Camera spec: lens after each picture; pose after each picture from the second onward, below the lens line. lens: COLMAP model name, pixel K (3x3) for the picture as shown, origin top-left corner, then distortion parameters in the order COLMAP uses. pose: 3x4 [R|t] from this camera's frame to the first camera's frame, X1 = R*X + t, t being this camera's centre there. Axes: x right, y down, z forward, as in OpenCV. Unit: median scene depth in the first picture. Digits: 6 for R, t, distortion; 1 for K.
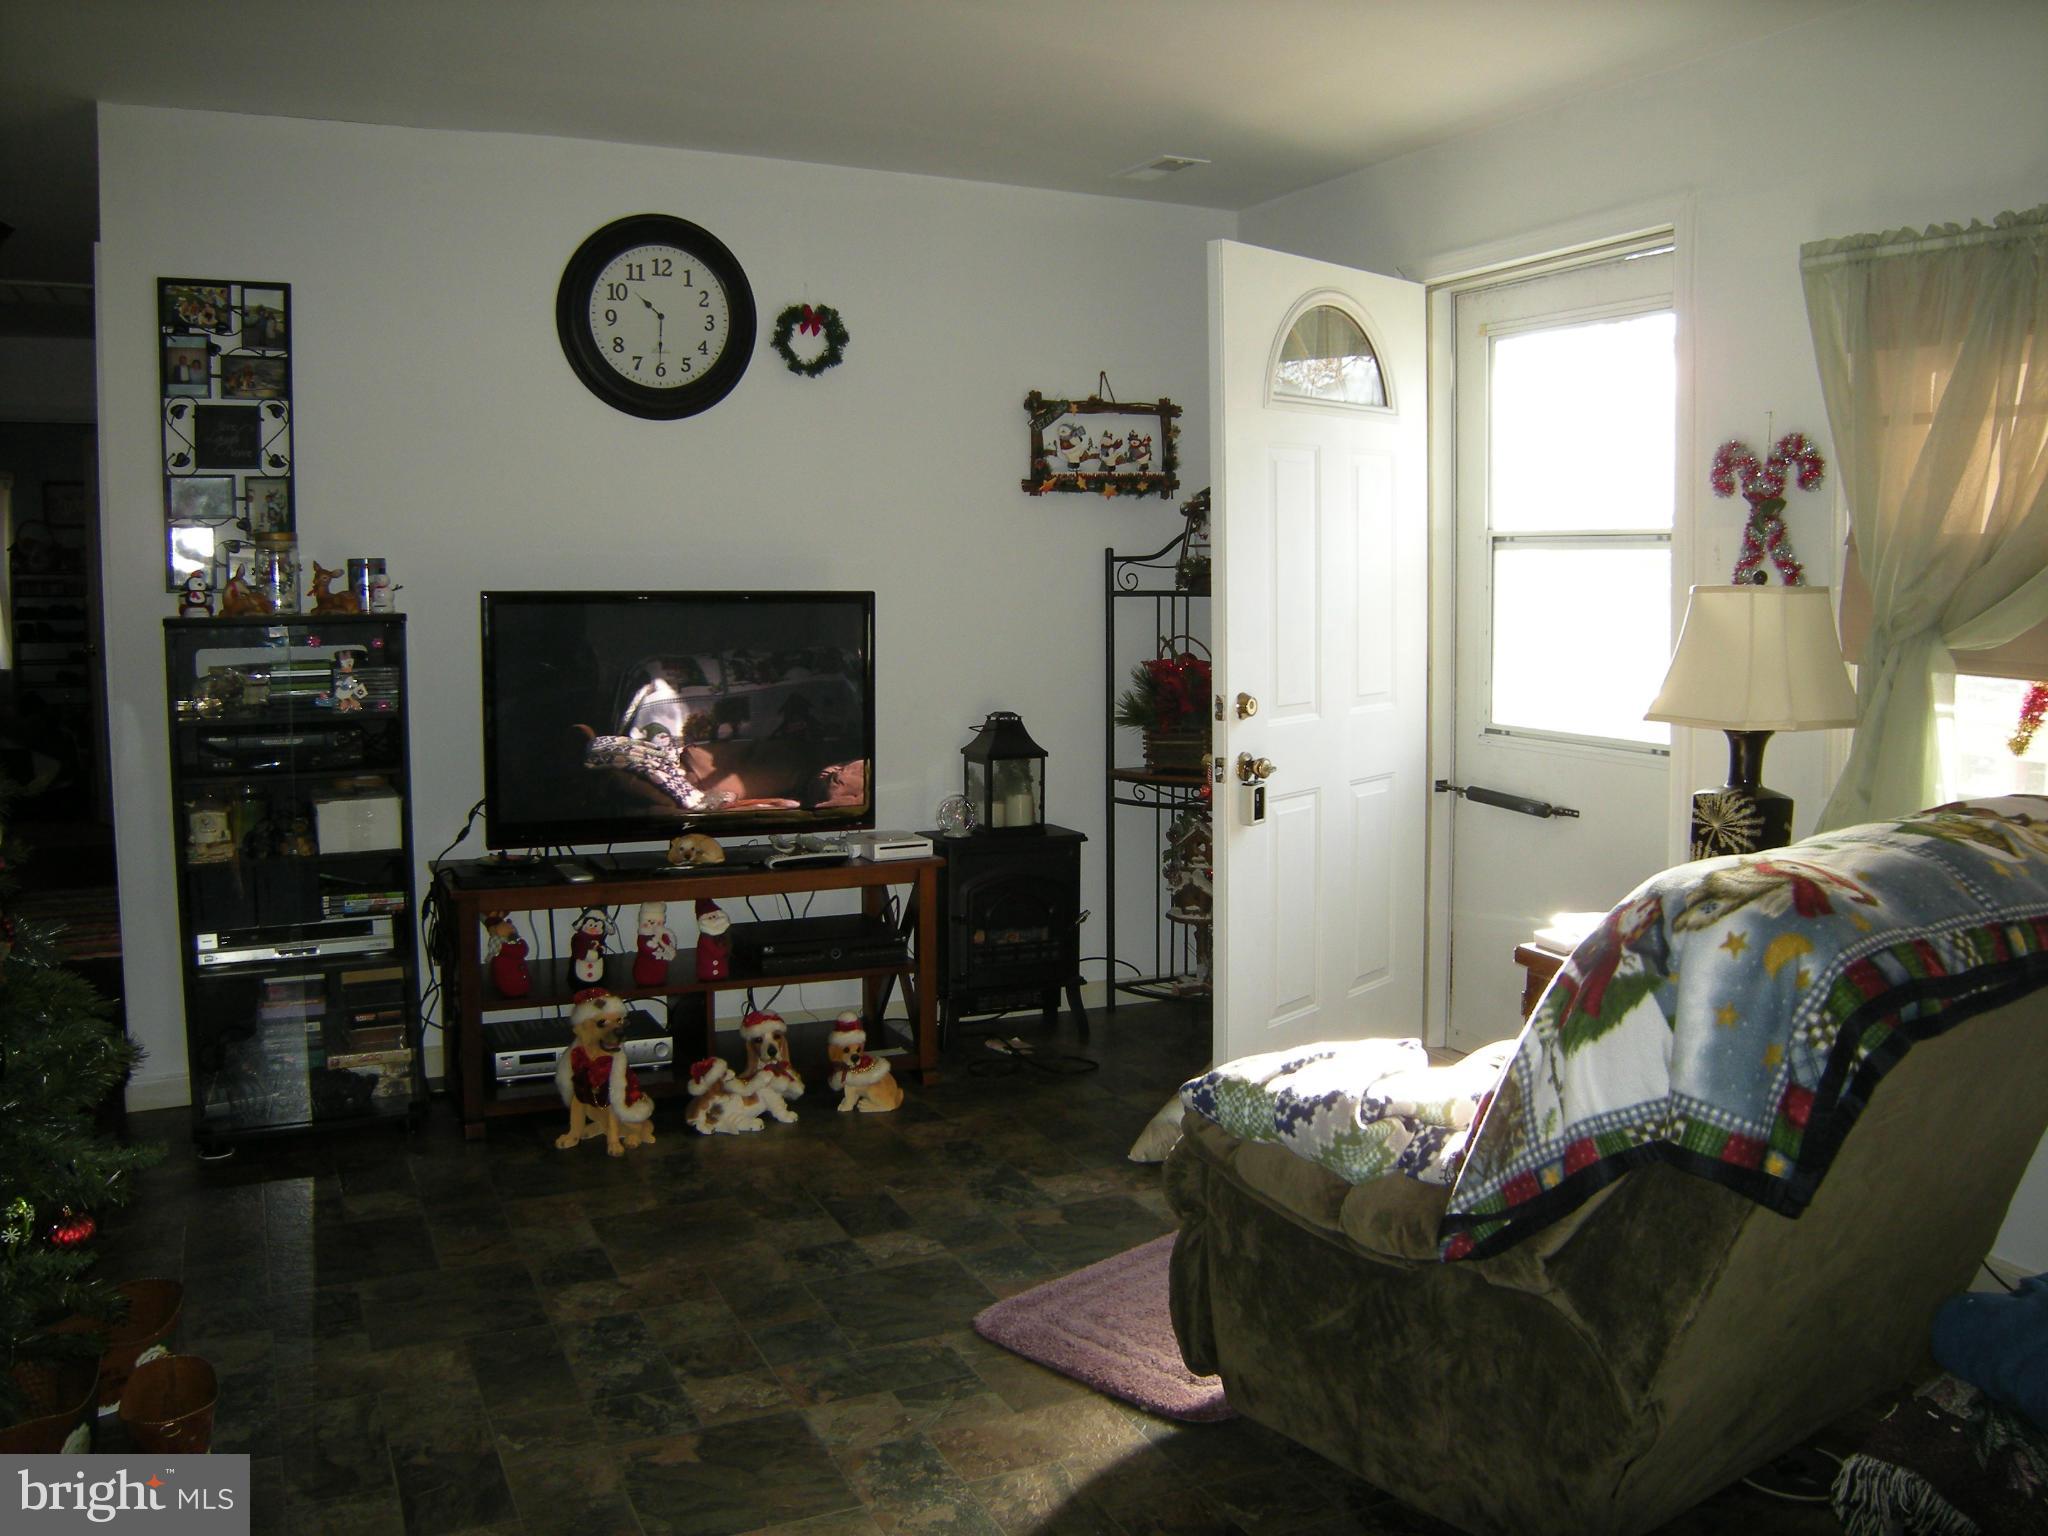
lens RADIAL K [[1707.5, 0, 1018.2], [0, 1707.5, 732.1], [0, 0, 1]] dist [-0.125931, 0.063750]
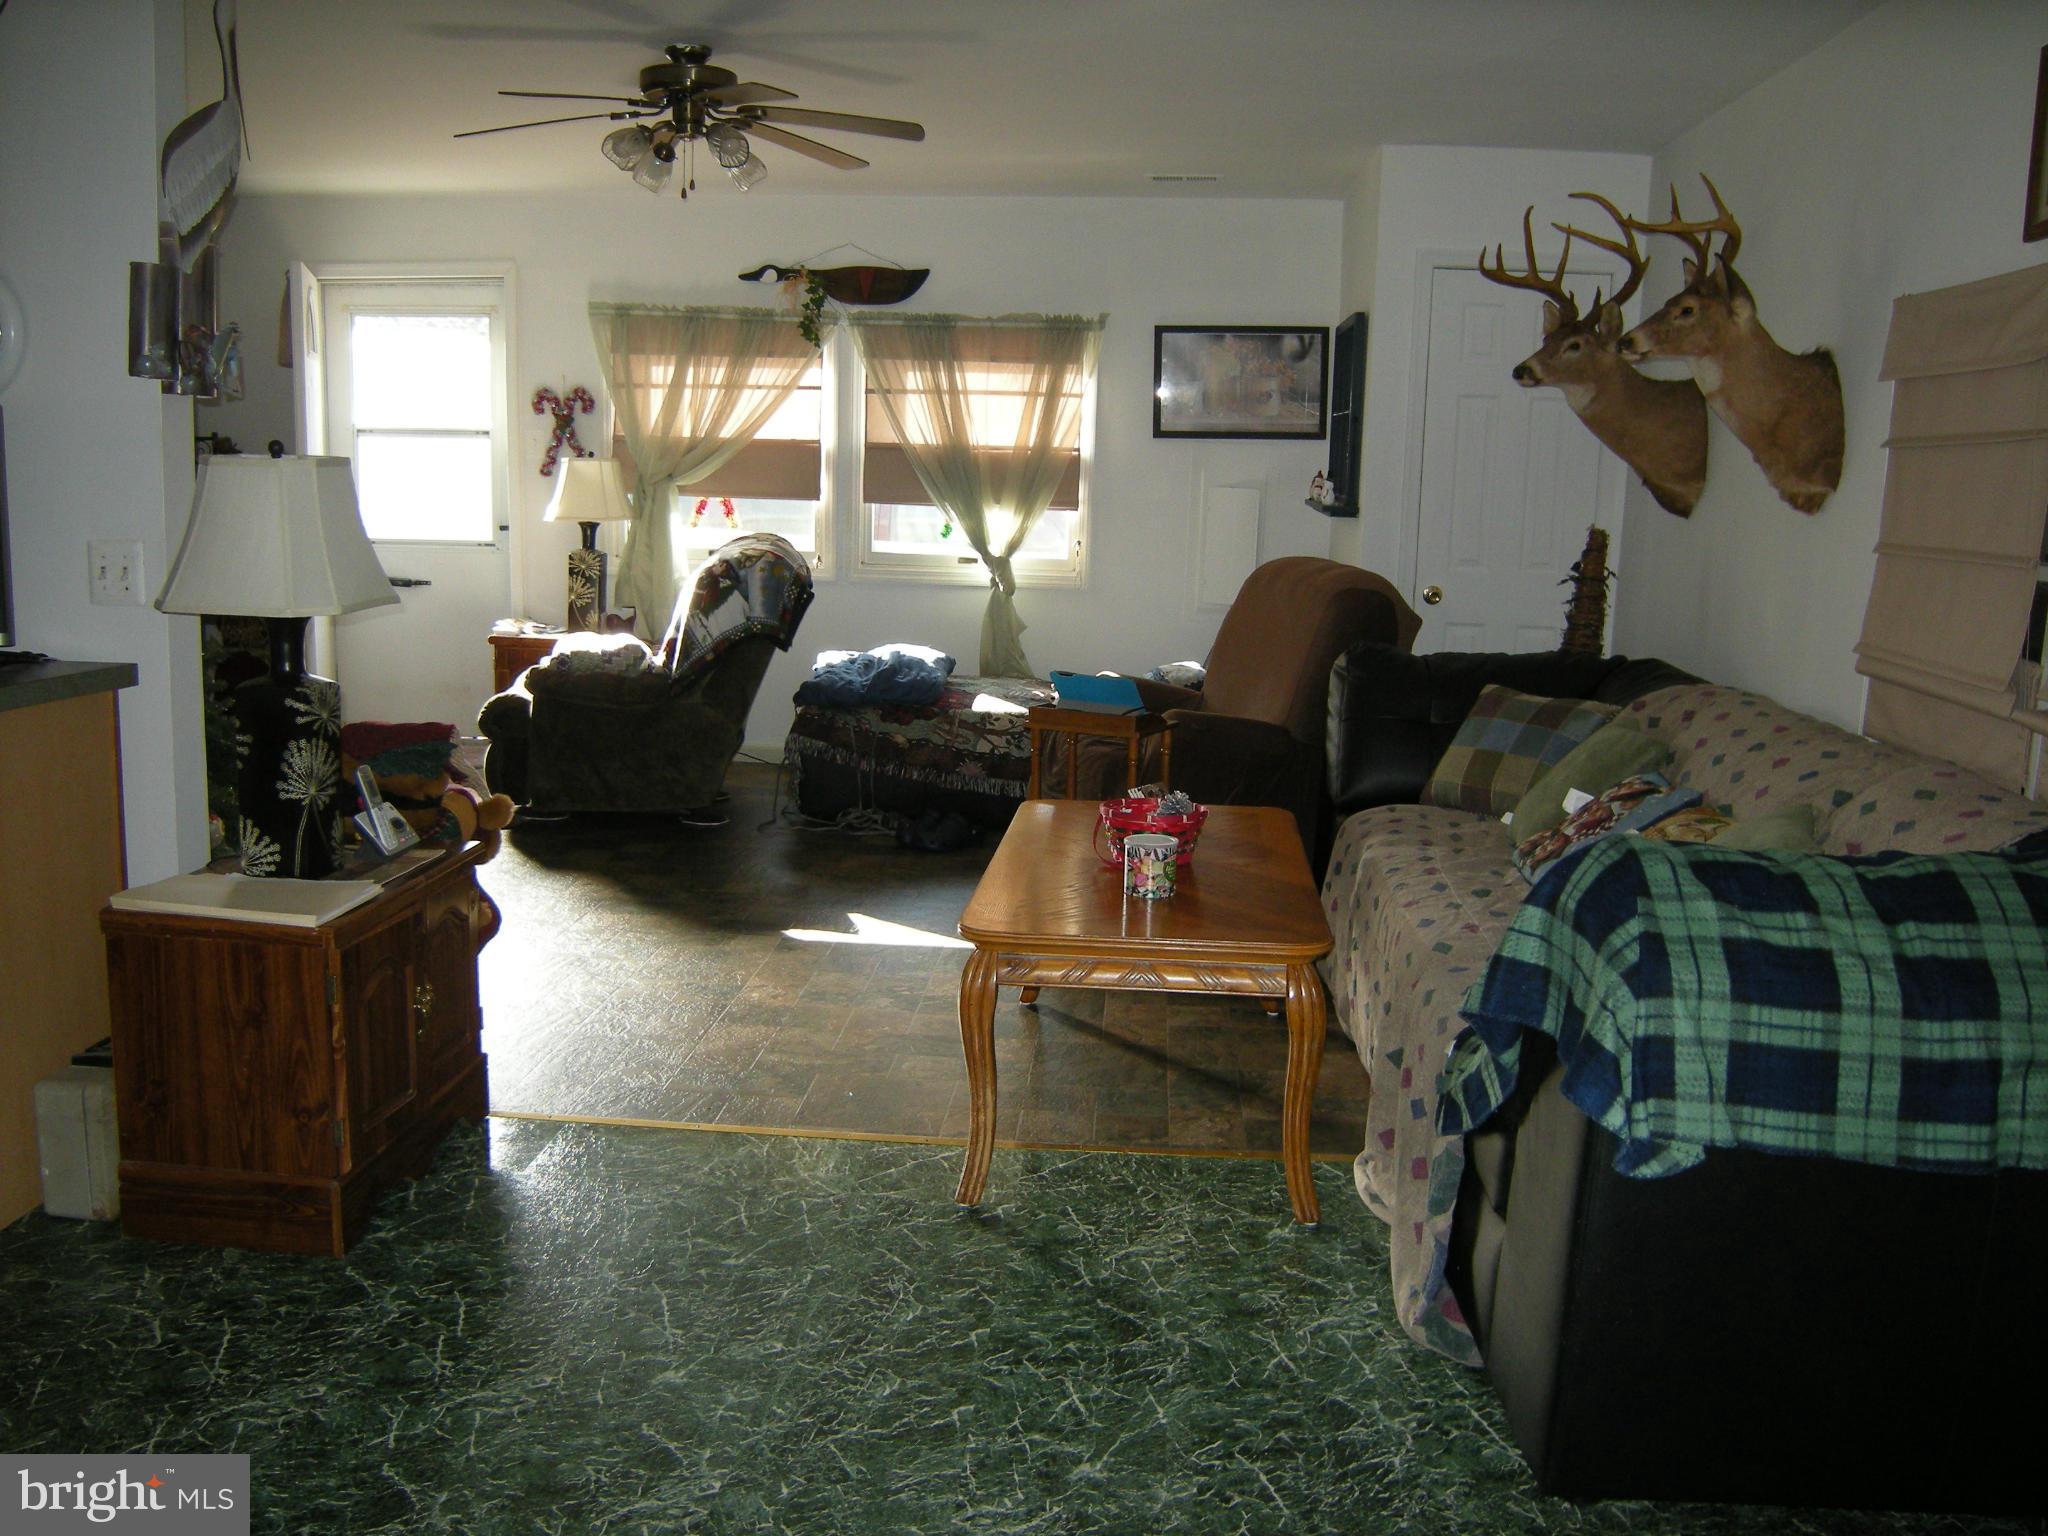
lens RADIAL K [[1707.5, 0, 1018.2], [0, 1707.5, 732.1], [0, 0, 1]] dist [-0.125931, 0.063750]
pose [[0.481406, -0.124700, 0.867582, -1.241459], [0.058144, 0.992191, 0.110347, 0.057748], [-0.874567, -0.002677, 0.484897, -0.574128]]
